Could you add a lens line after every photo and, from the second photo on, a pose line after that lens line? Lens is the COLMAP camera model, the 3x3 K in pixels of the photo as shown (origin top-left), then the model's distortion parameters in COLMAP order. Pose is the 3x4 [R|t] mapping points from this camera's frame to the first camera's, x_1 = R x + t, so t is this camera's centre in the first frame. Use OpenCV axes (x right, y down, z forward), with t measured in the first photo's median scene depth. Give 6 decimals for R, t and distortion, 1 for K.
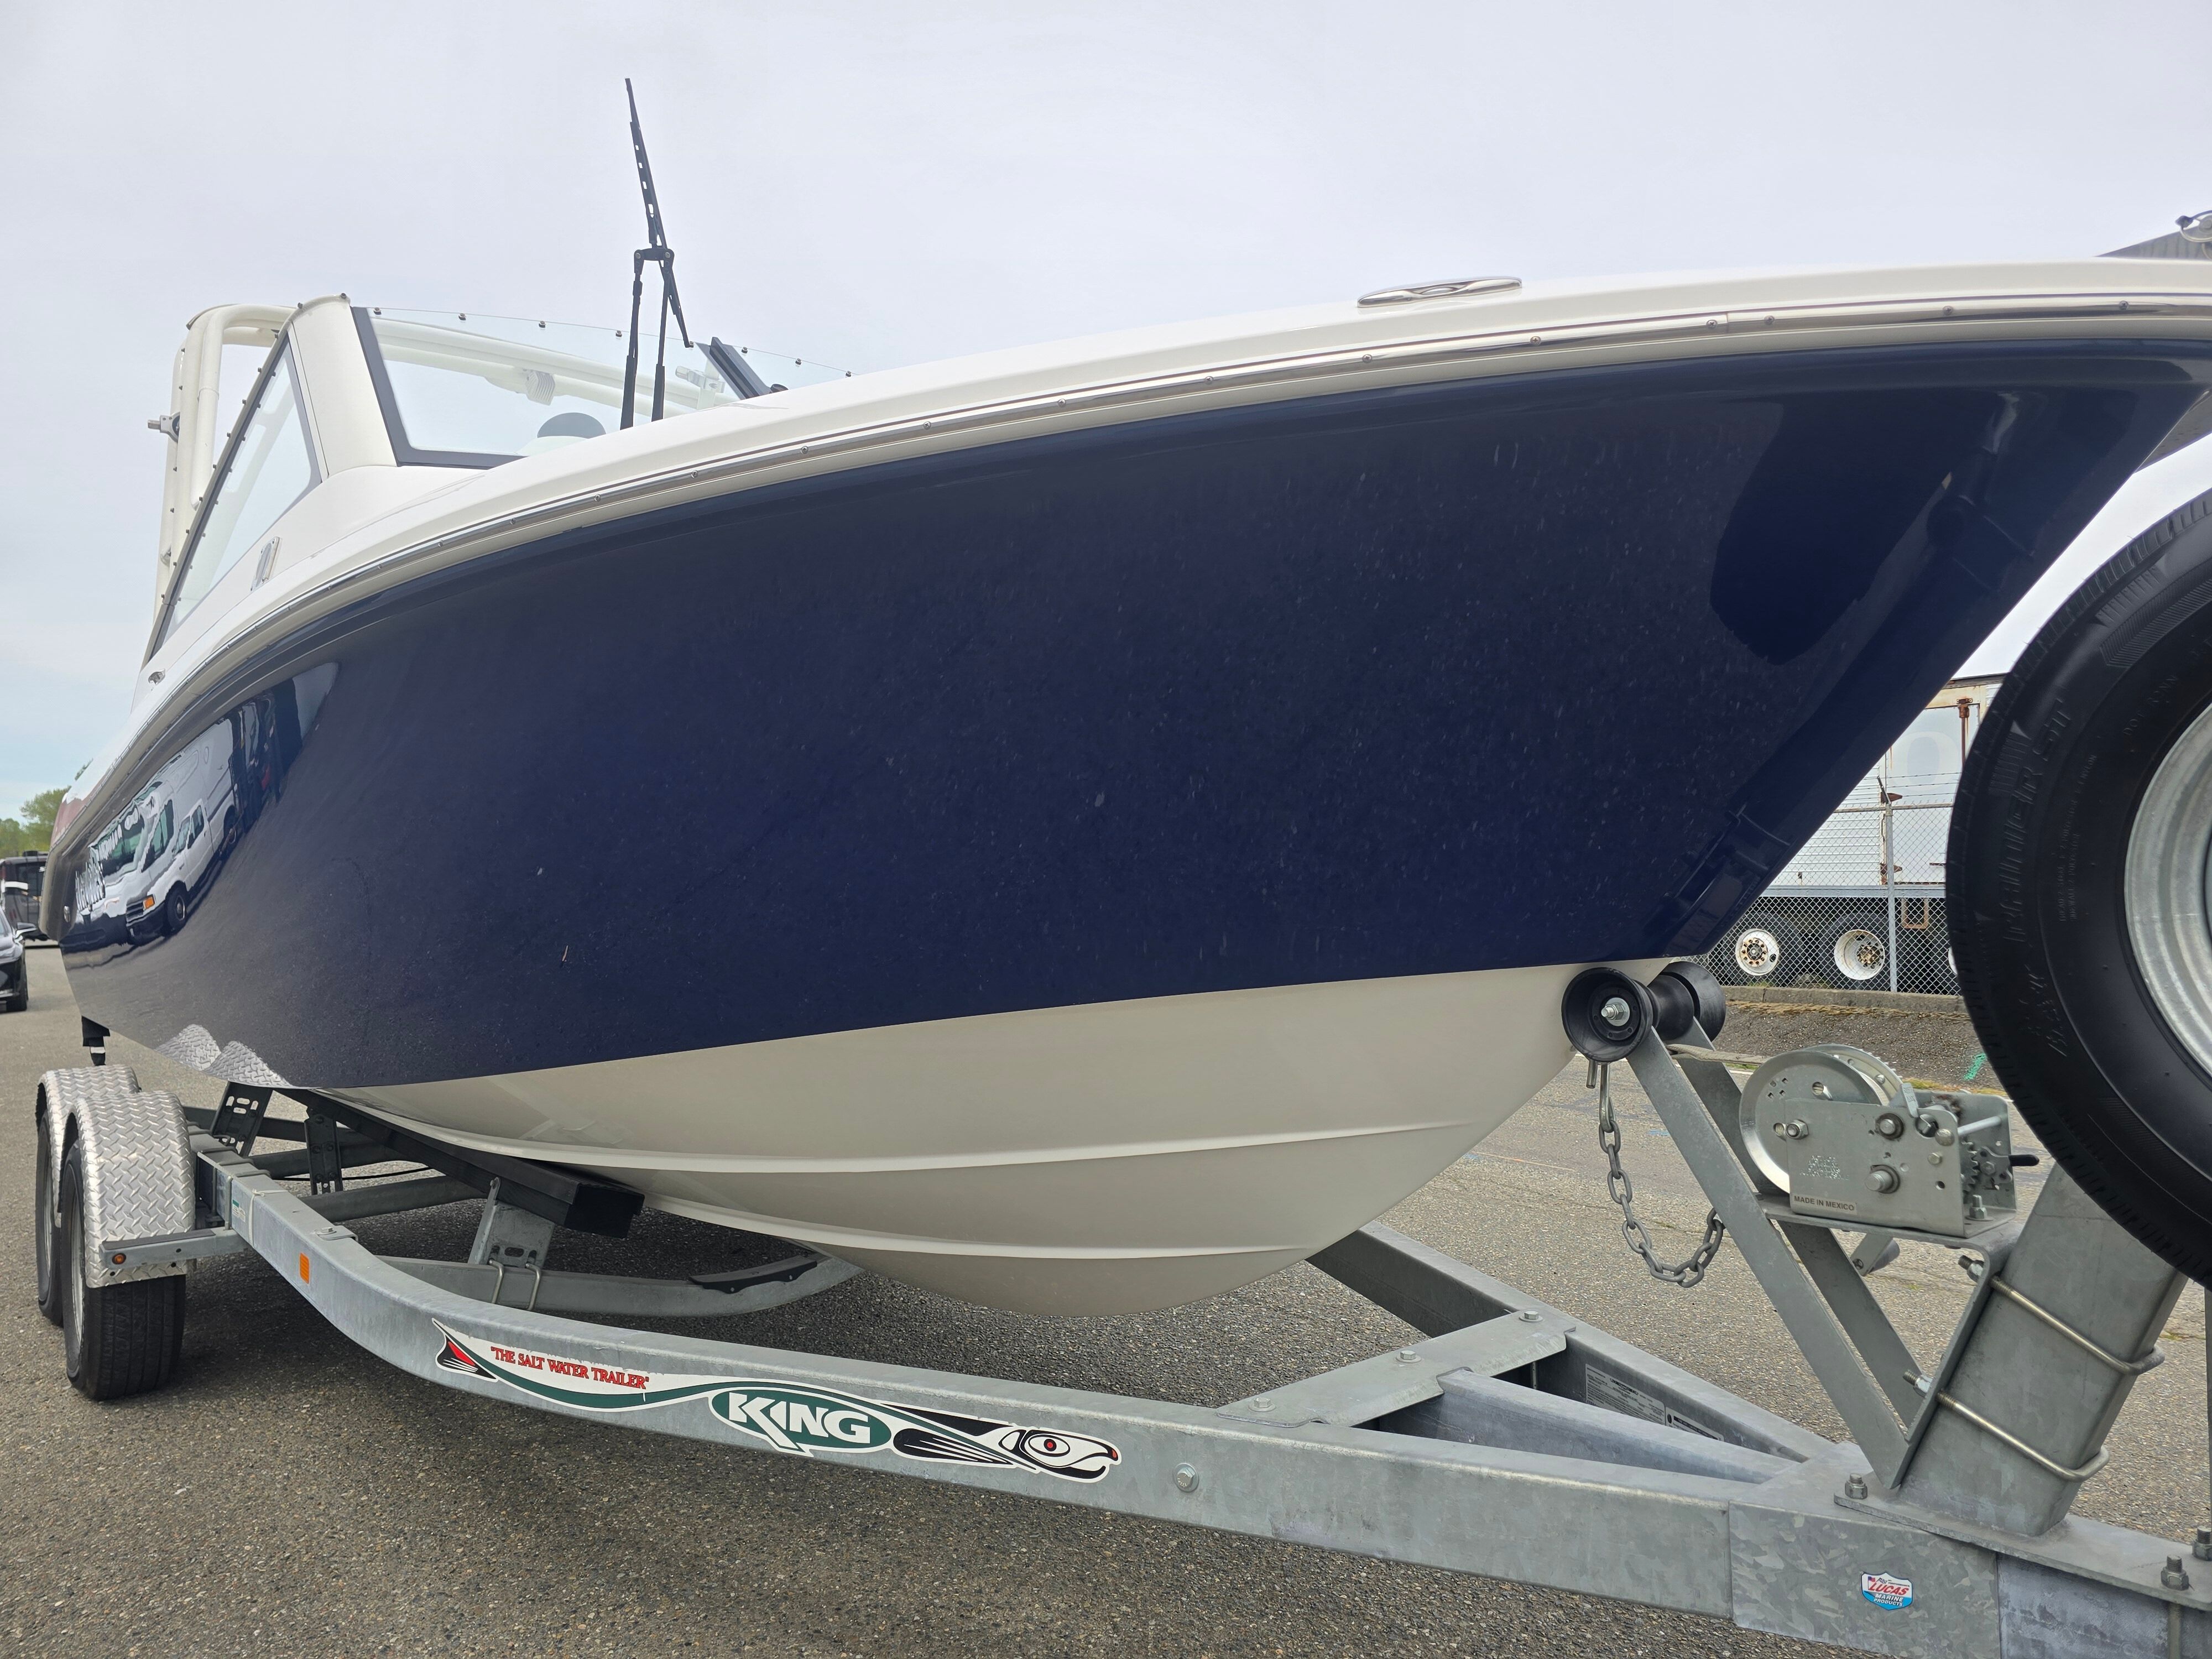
lens RADIAL K [[1140.5, 0, 1068.3], [0, 1140.5, 848.7], [0, 0, 1]] dist [0.008531, -0.000135]
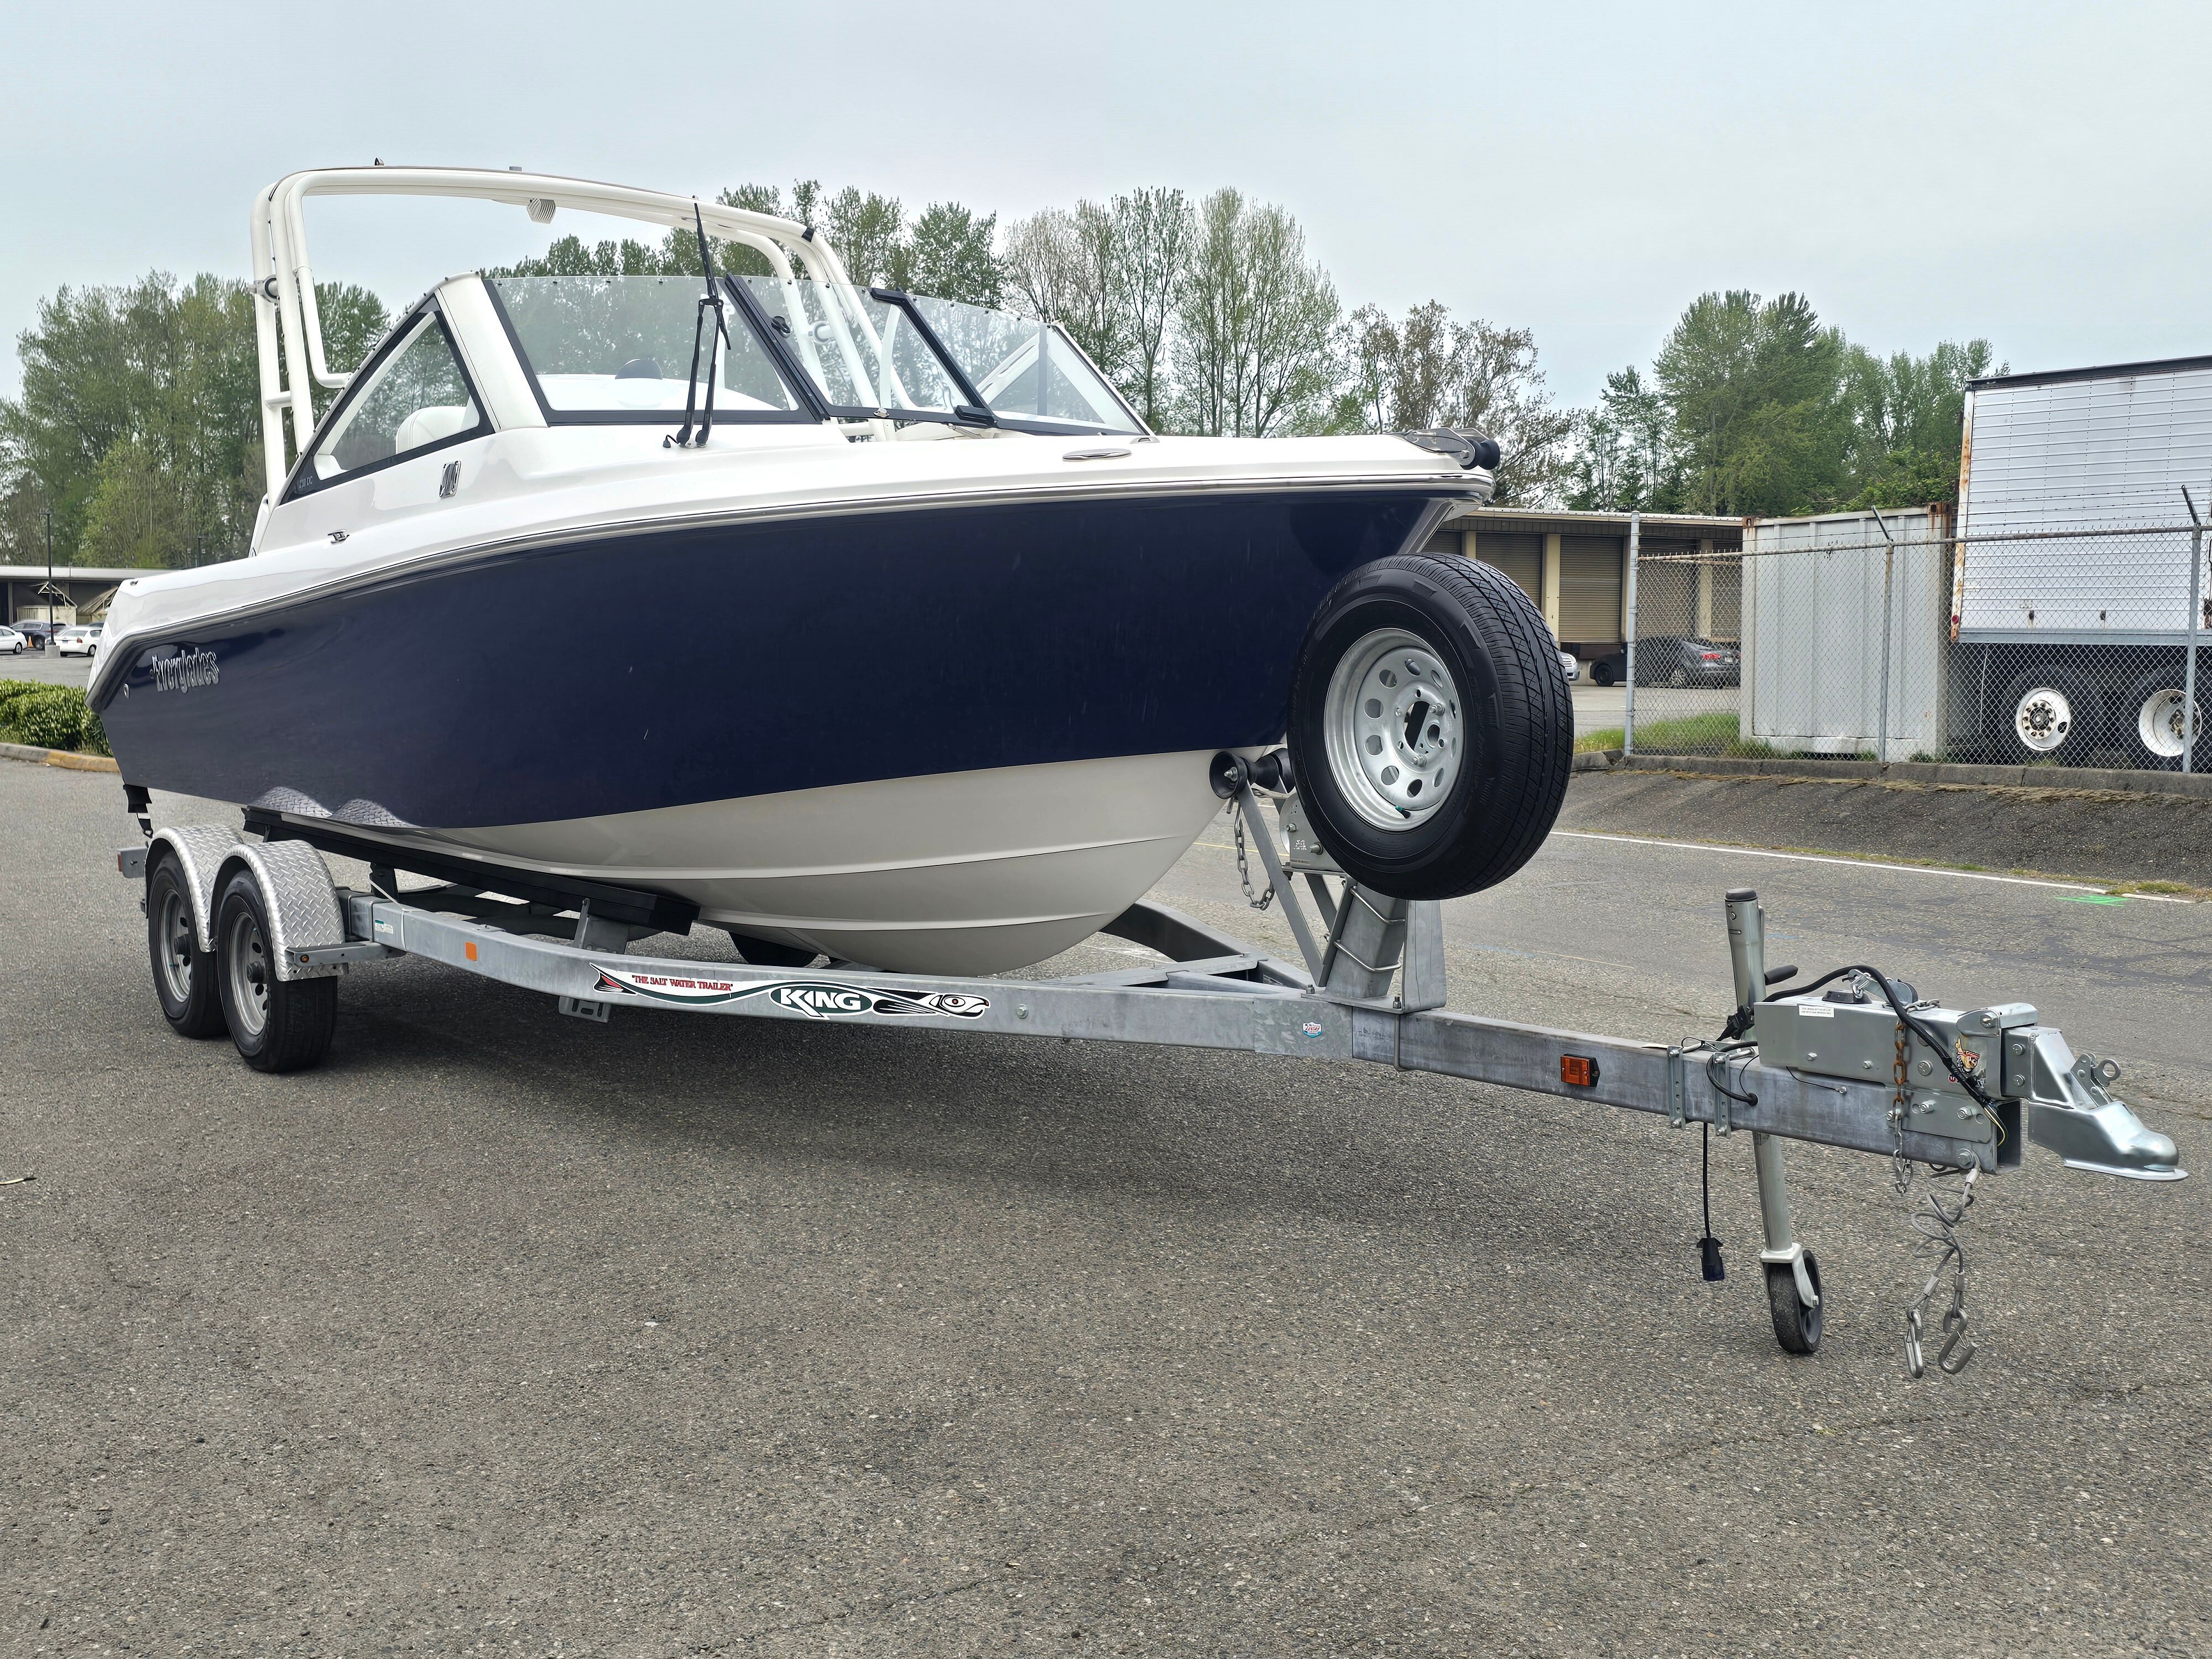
lens RADIAL K [[2967.8, 0, 1148.4], [0, 2967.8, 829.8], [0, 0, 1]] dist [0.210050, -0.671564]
pose [[0.997337, 0.005030, -0.072759, 0.605847], [0.005229, 0.990120, 0.140124, -0.409579], [0.072745, -0.140131, 0.987457, -3.483639]]
